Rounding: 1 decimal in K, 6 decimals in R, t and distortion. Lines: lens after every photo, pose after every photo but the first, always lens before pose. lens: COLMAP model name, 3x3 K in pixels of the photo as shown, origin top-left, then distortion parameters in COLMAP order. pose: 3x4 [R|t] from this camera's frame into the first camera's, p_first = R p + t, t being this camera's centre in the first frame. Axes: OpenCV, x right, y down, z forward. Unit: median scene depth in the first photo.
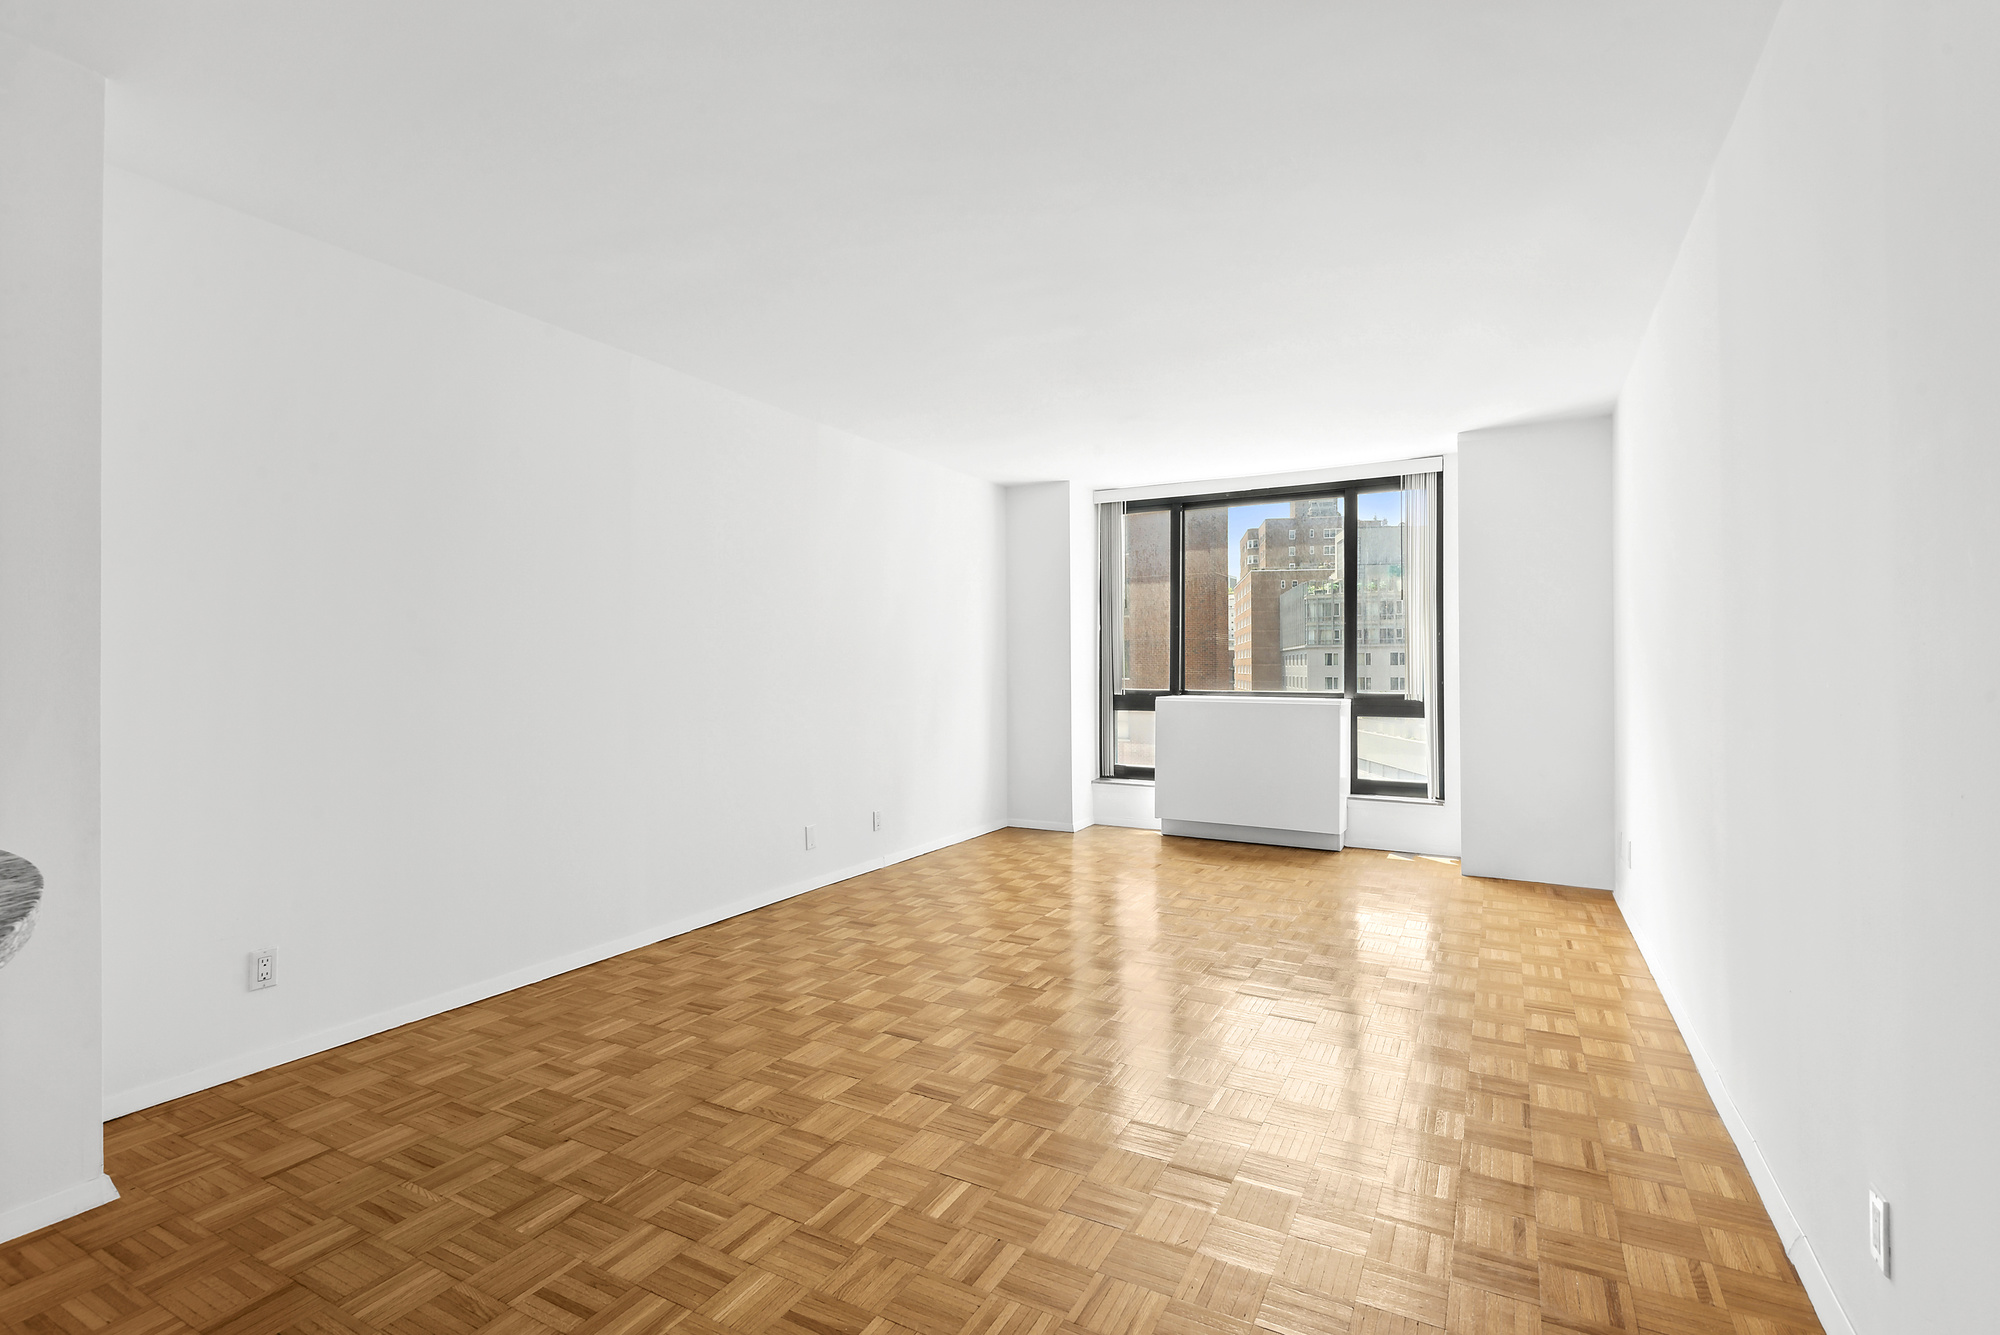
lens RADIAL K [[862.9, 0, 1006.3], [0, 862.9, 649.5], [0, 0, 1]] dist [0.001703, -0.006563]
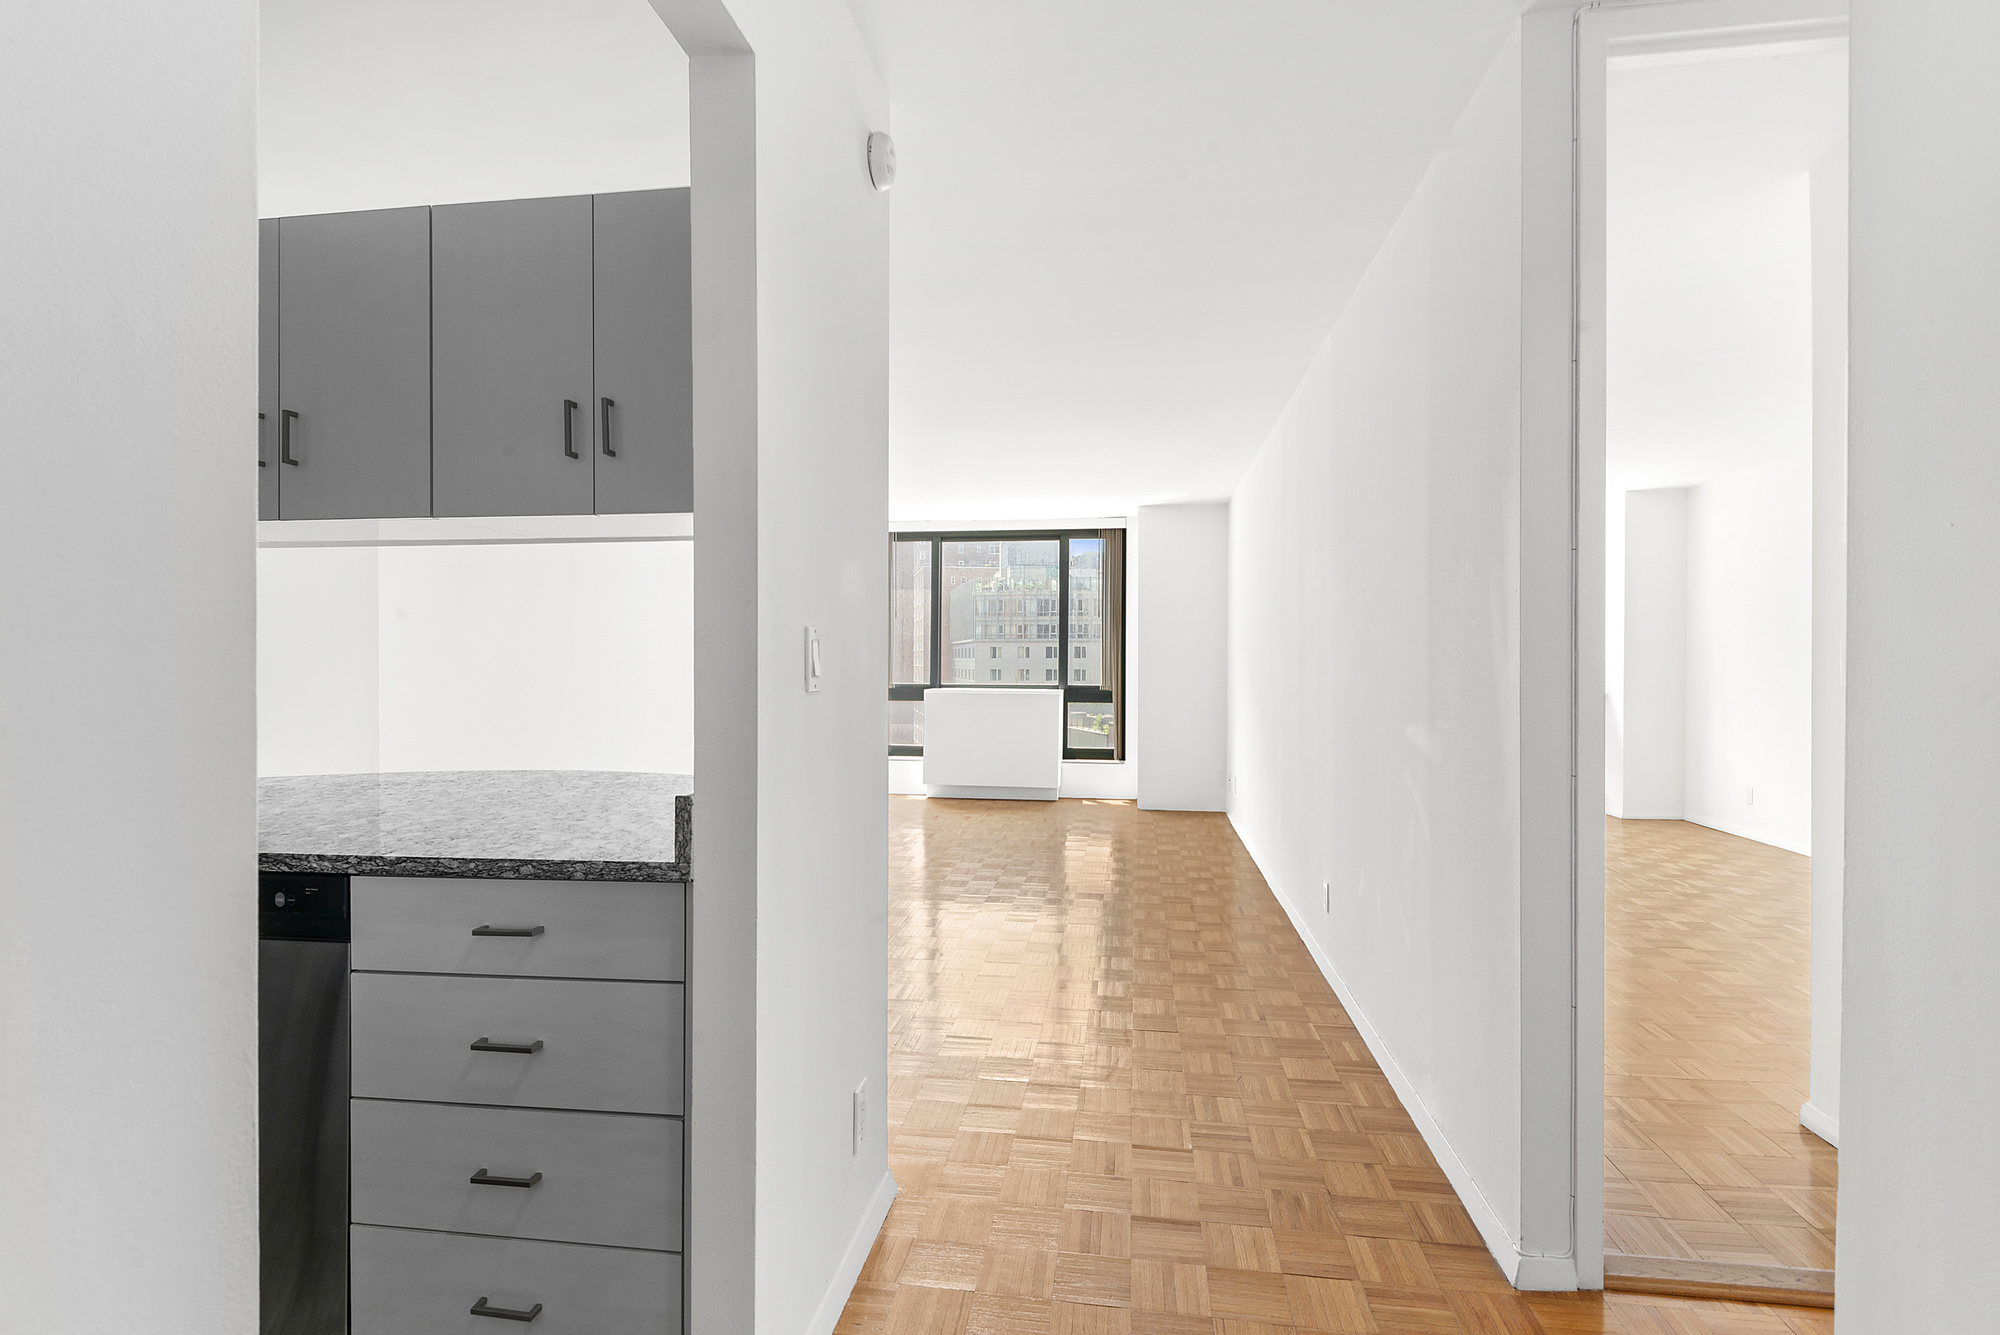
lens RADIAL K [[862.9, 0, 1006.3], [0, 862.9, 649.5], [0, 0, 1]] dist [0.001703, -0.006563]
pose [[0.930953, 0.006389, 0.365082, -0.188372], [-0.009687, 0.999927, 0.007203, -0.015223], [-0.365010, -0.010242, 0.930947, -0.243177]]
